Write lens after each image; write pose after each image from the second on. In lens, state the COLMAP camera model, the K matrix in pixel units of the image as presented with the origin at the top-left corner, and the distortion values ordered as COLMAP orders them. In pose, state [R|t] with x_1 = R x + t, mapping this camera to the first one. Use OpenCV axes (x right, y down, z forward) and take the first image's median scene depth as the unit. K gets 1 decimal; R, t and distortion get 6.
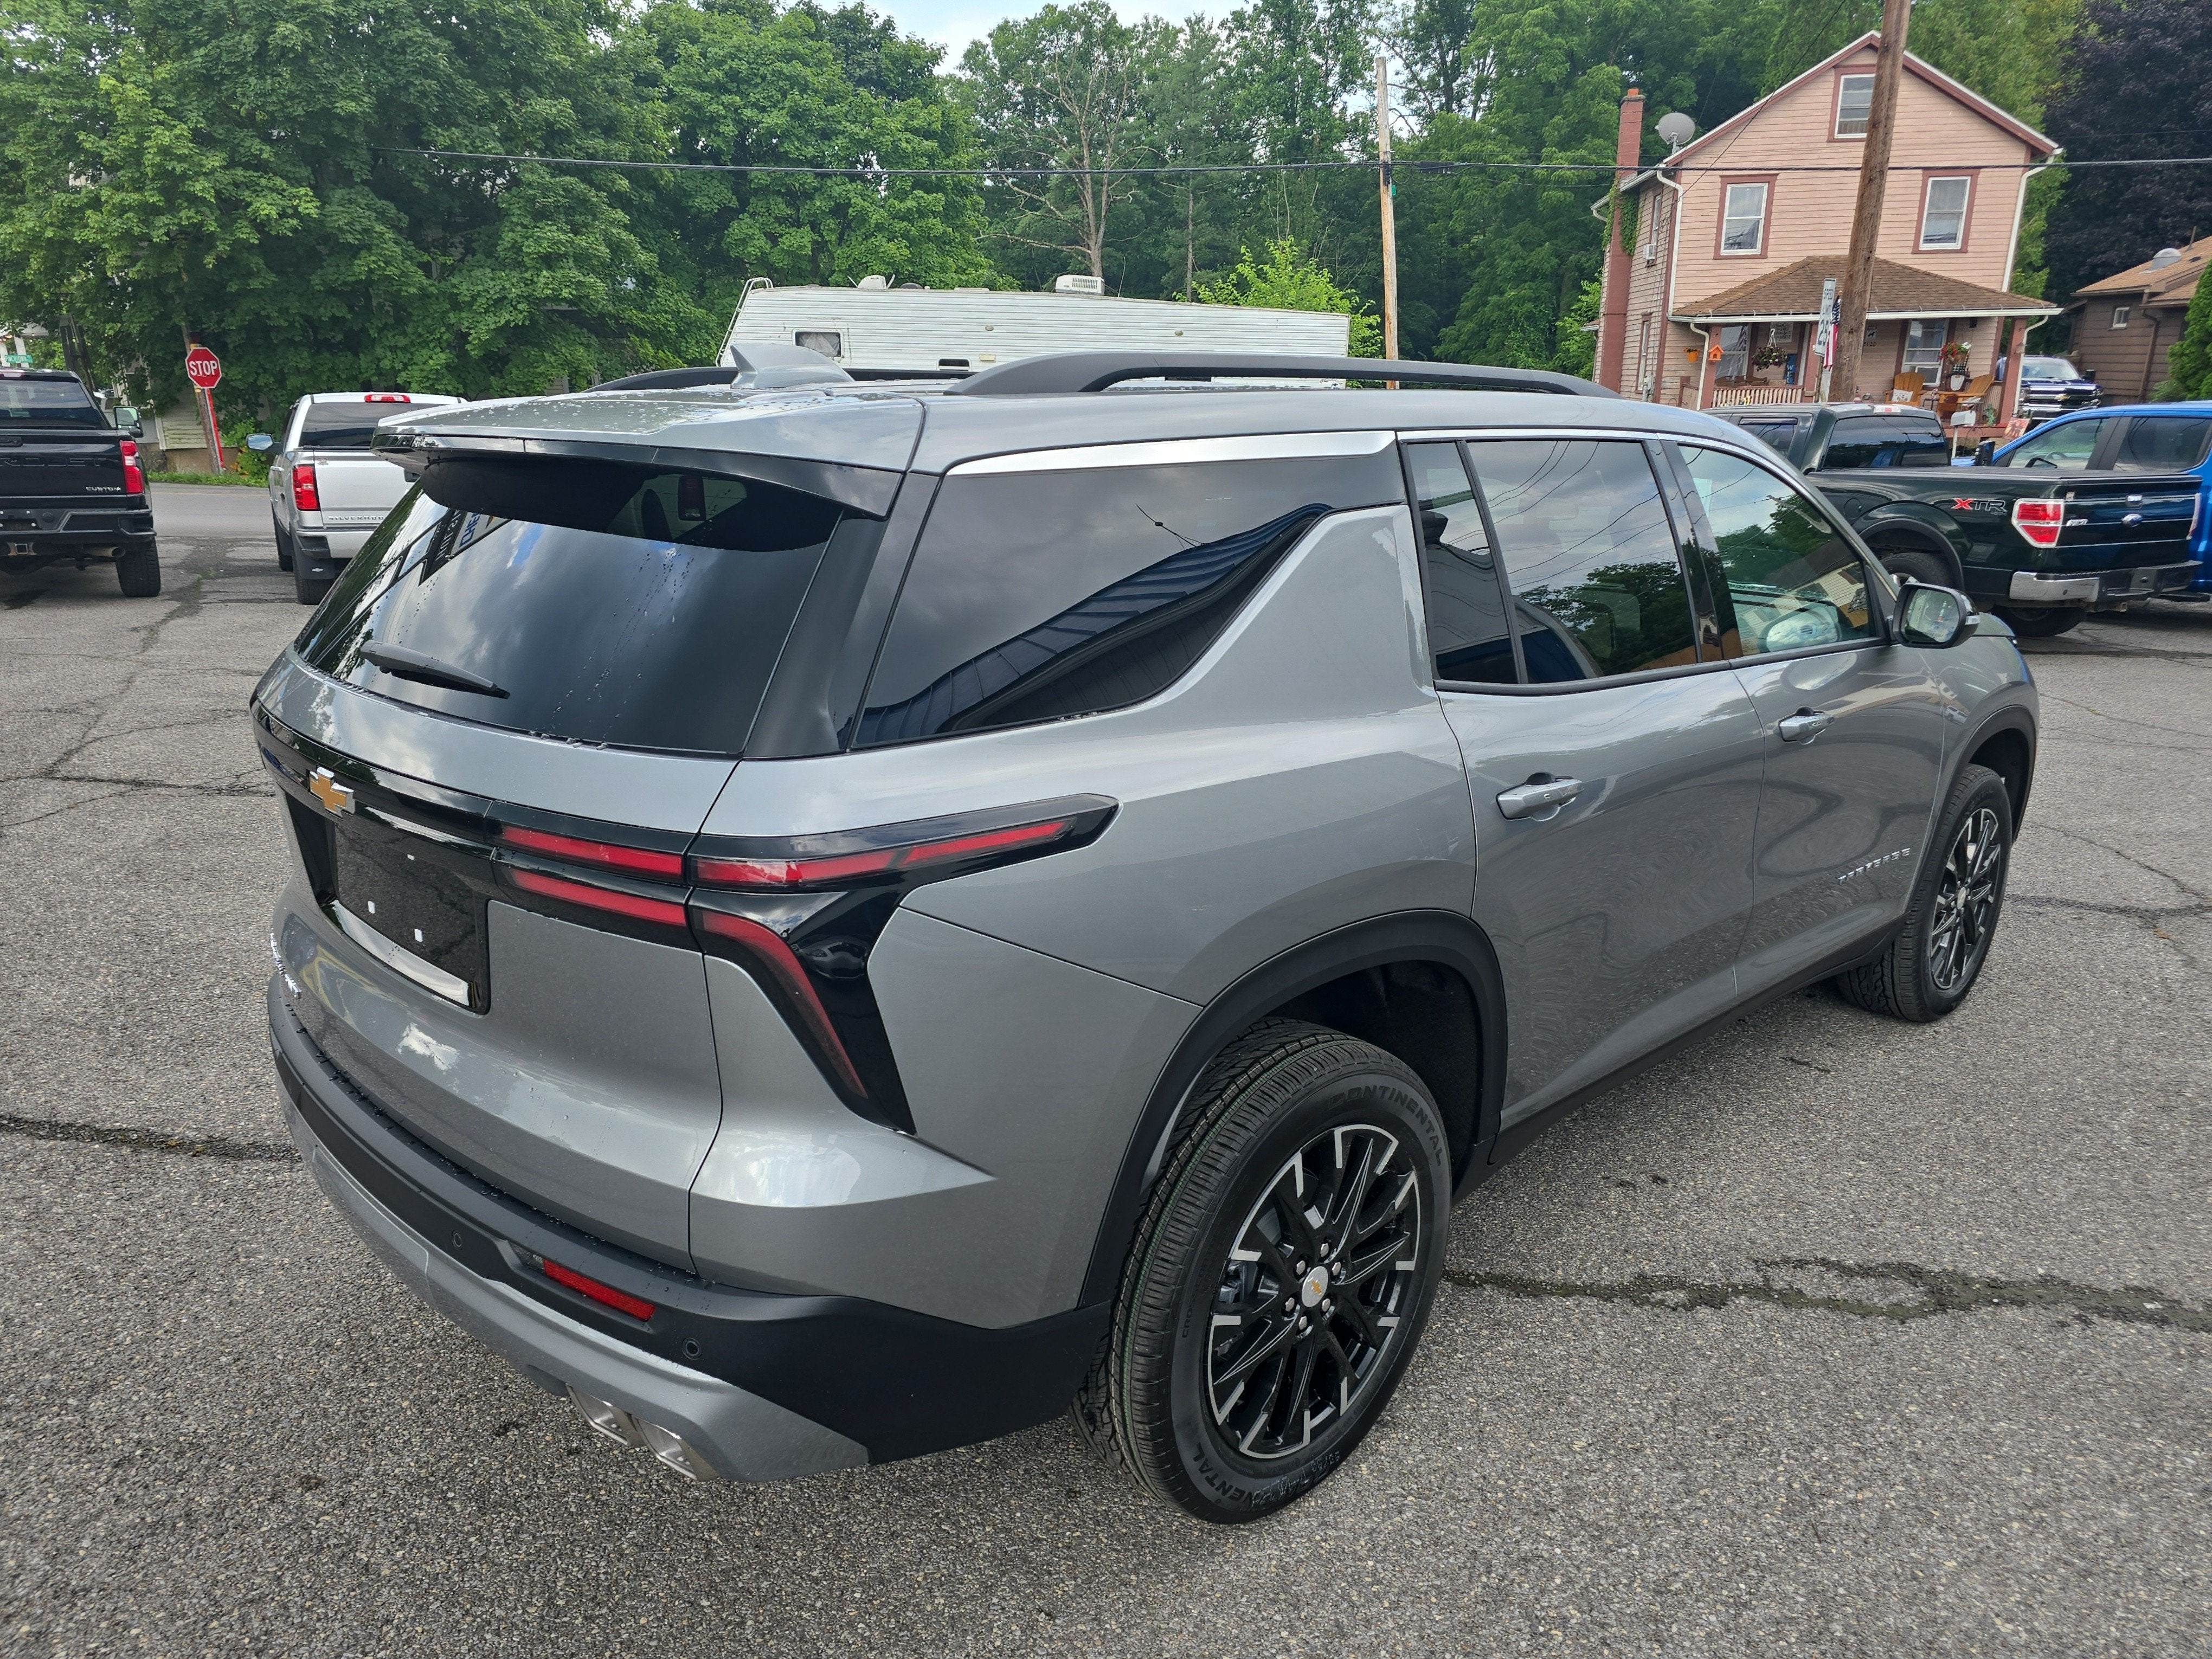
lens RADIAL K [[1512.8, 0, 1097.2], [0, 1512.8, 837.7], [0, 0, 1]] dist [0.042376, -0.028675]
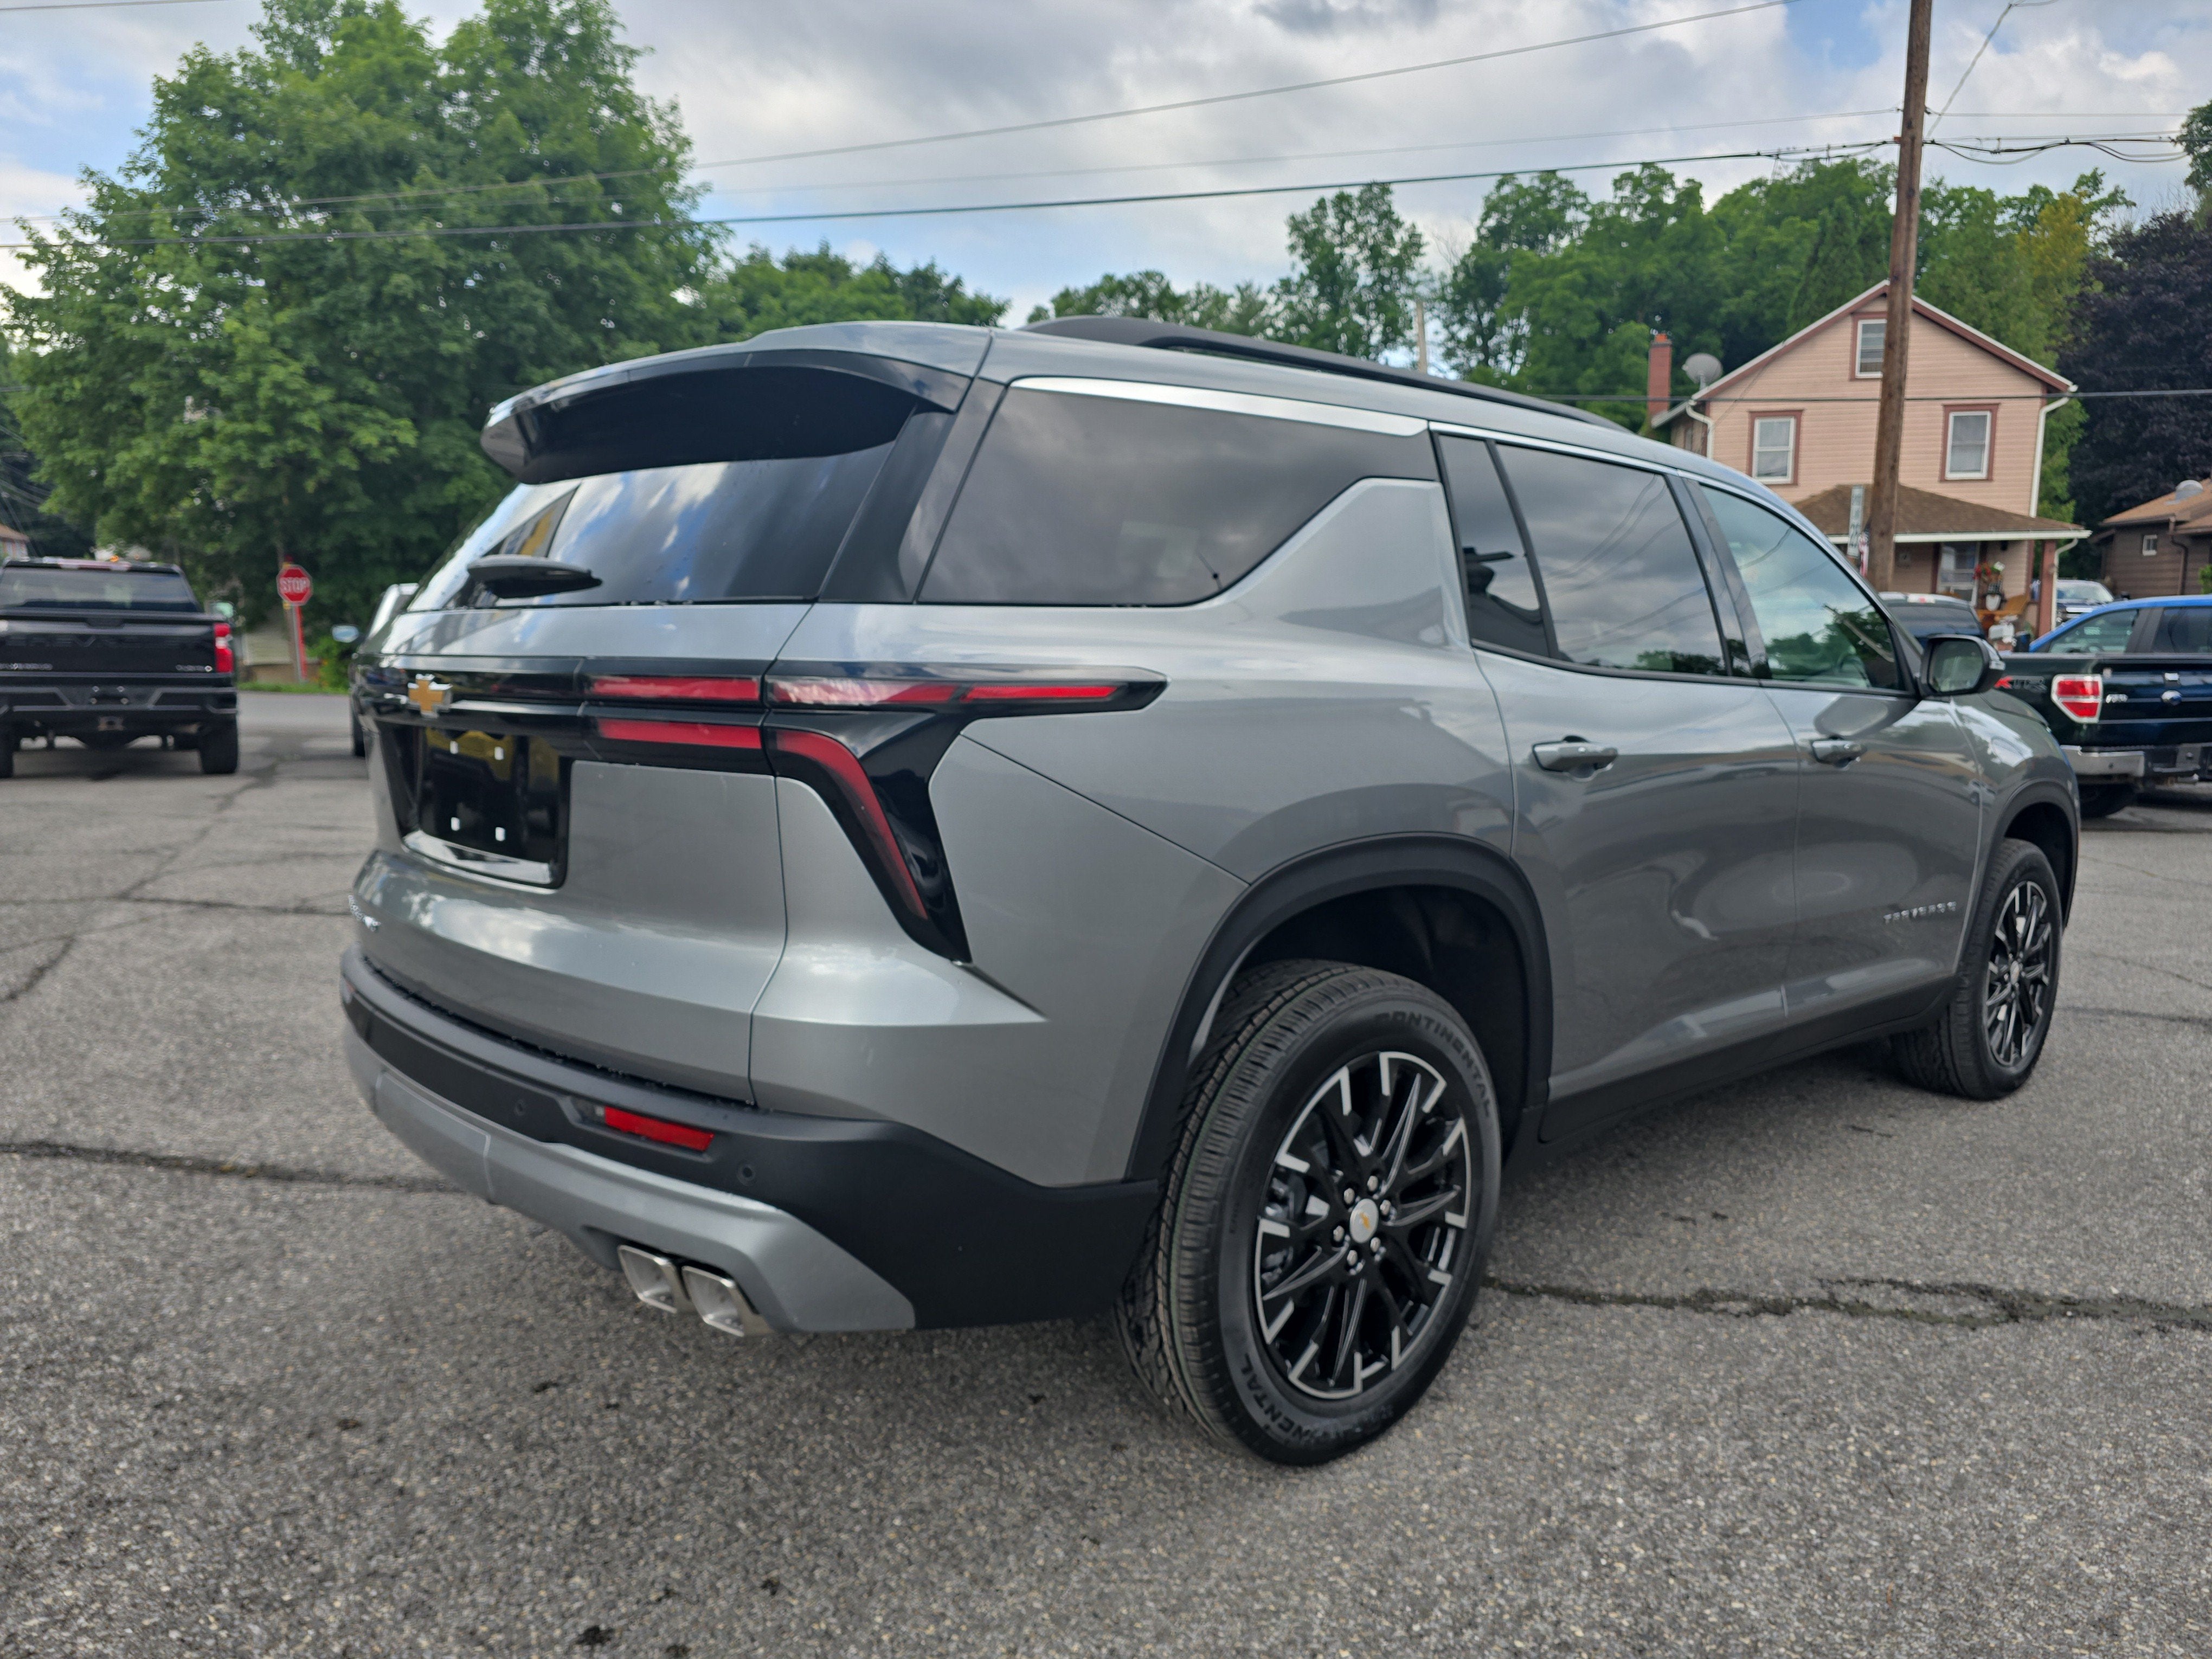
lens RADIAL K [[1529.6, 0, 1119.7], [0, 1529.6, 836.1], [0, 0, 1]] dist [0.037166, -0.033560]
pose [[0.999802, 0.004941, -0.019289, 0.000156], [-0.007806, 0.988434, -0.151452, 0.020176], [0.018317, 0.151573, 0.988276, -0.003391]]
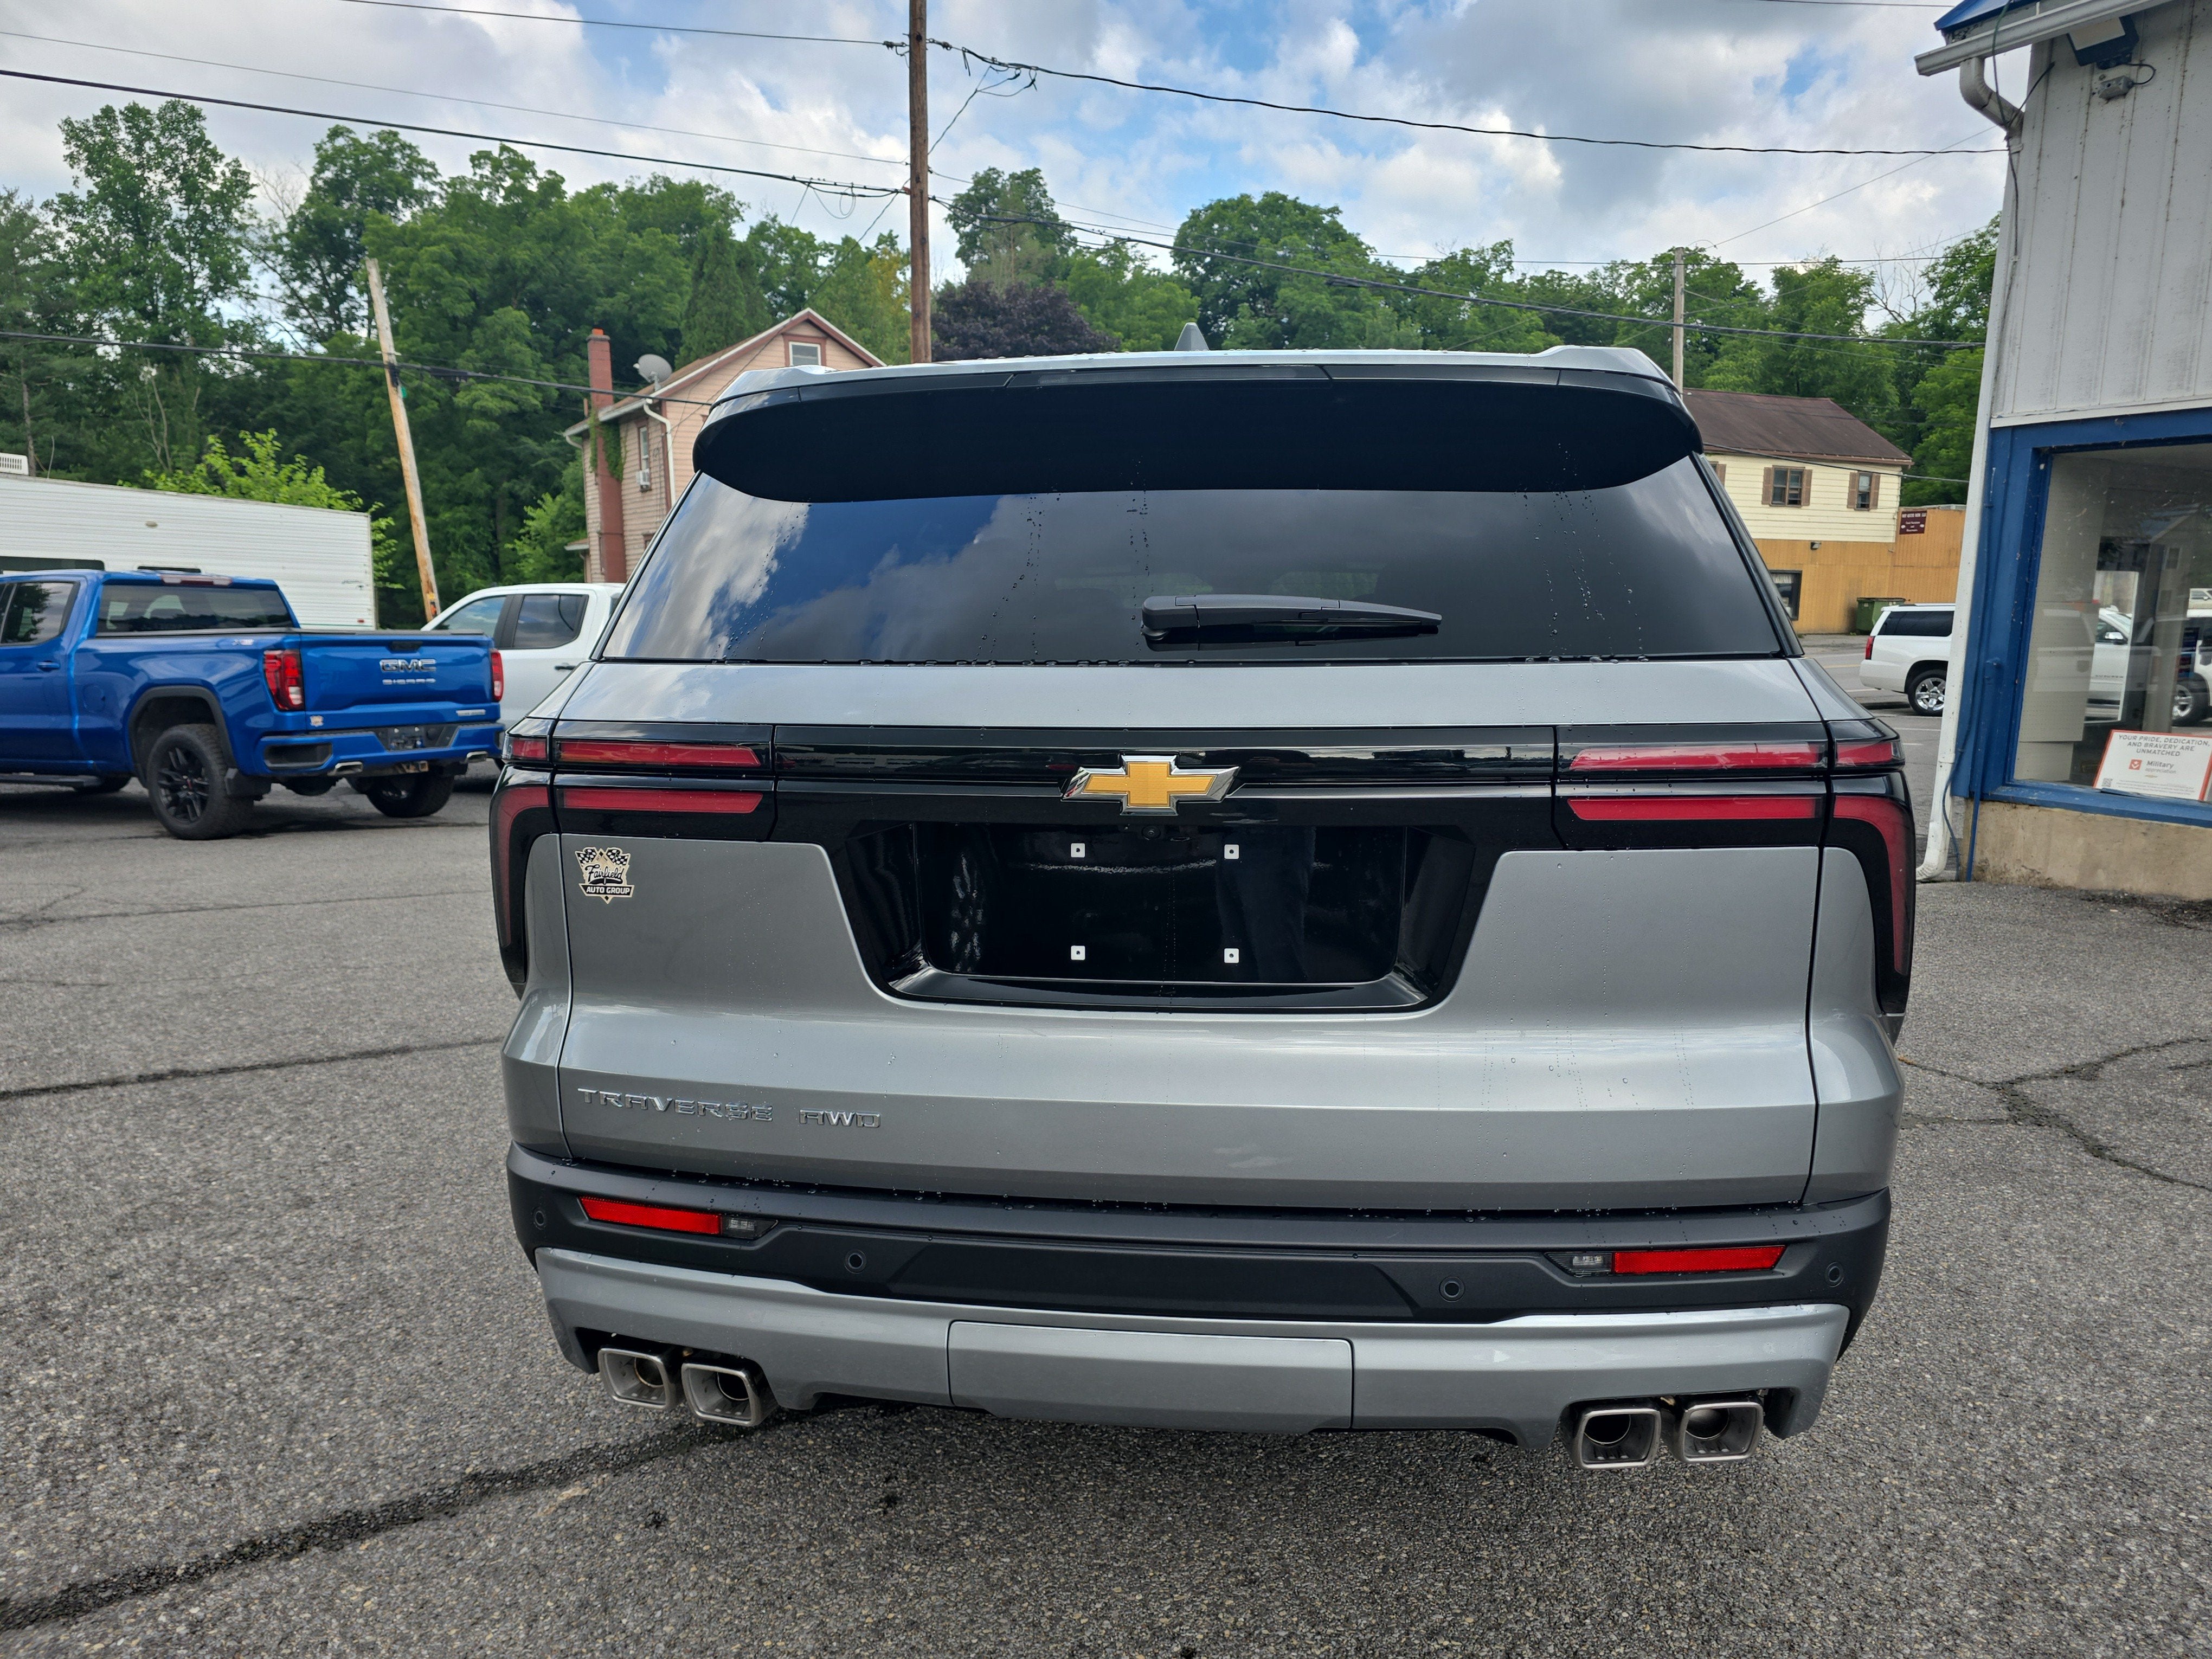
lens RADIAL K [[1513.9, 0, 1094.0], [0, 1513.9, 837.9], [0, 0, 1]] dist [0.045725, -0.032868]
pose [[0.779682, -0.085073, 0.620369, -0.091453], [0.172894, 0.981462, -0.082703, 0.005304], [-0.601833, 0.171740, 0.779937, 0.036704]]
